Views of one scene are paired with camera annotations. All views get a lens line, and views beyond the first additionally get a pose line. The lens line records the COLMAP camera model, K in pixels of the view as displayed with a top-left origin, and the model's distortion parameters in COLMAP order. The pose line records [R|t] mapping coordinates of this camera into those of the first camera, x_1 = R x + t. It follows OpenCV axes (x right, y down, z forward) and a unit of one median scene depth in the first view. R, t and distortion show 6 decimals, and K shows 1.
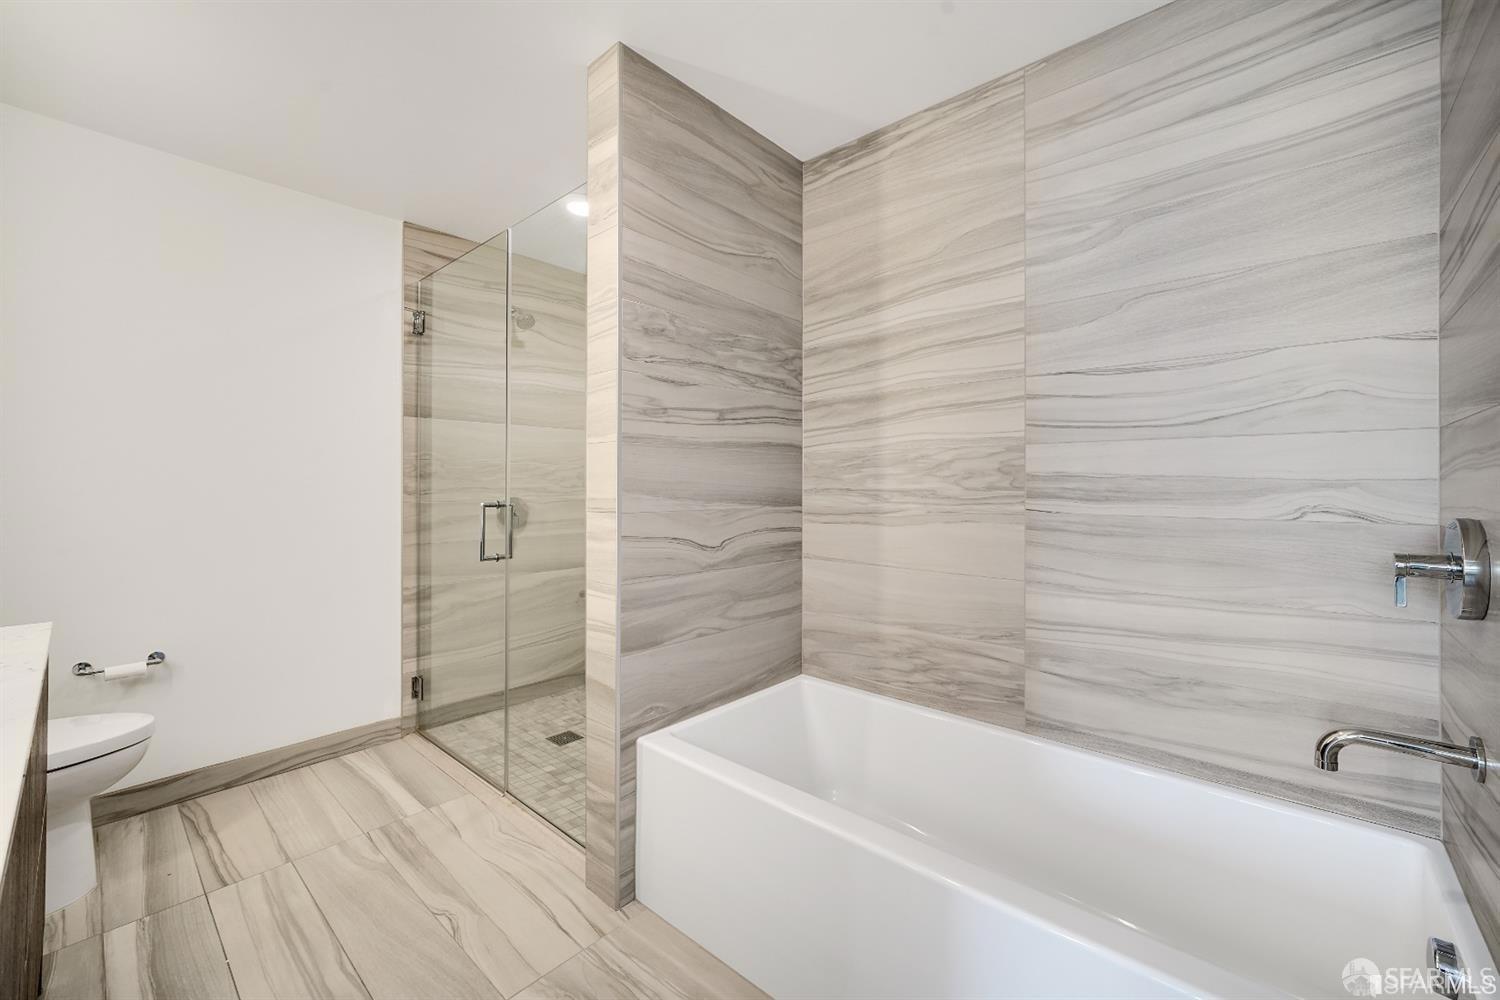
lens RADIAL K [[600.1, 0, 746.6], [0, 600.1, 493.3], [0, 0, 1]] dist [-0.001489, 0.000002]
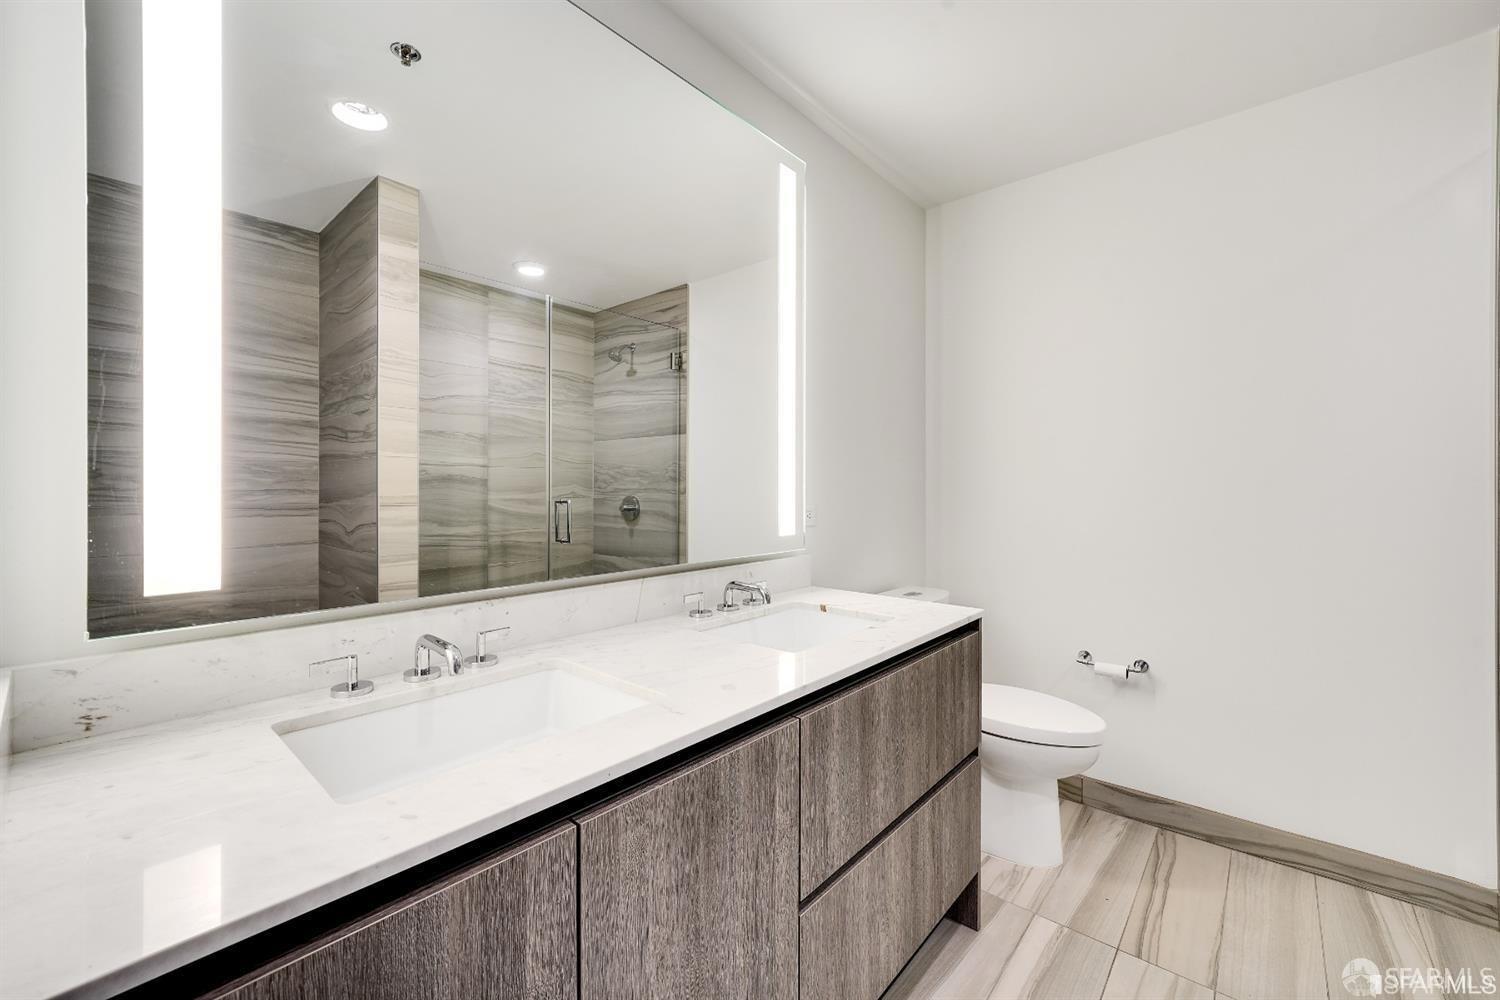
lens RADIAL K [[600.1, 0, 746.6], [0, 600.1, 495.0], [0, 0, 1]] dist [-0.001489, 0.000002]
pose [[0.005221, -0.001869, -0.999985, -0.015868], [-0.003052, 0.999994, -0.001885, 0.001456], [0.999982, 0.003062, 0.005215, 0.362332]]
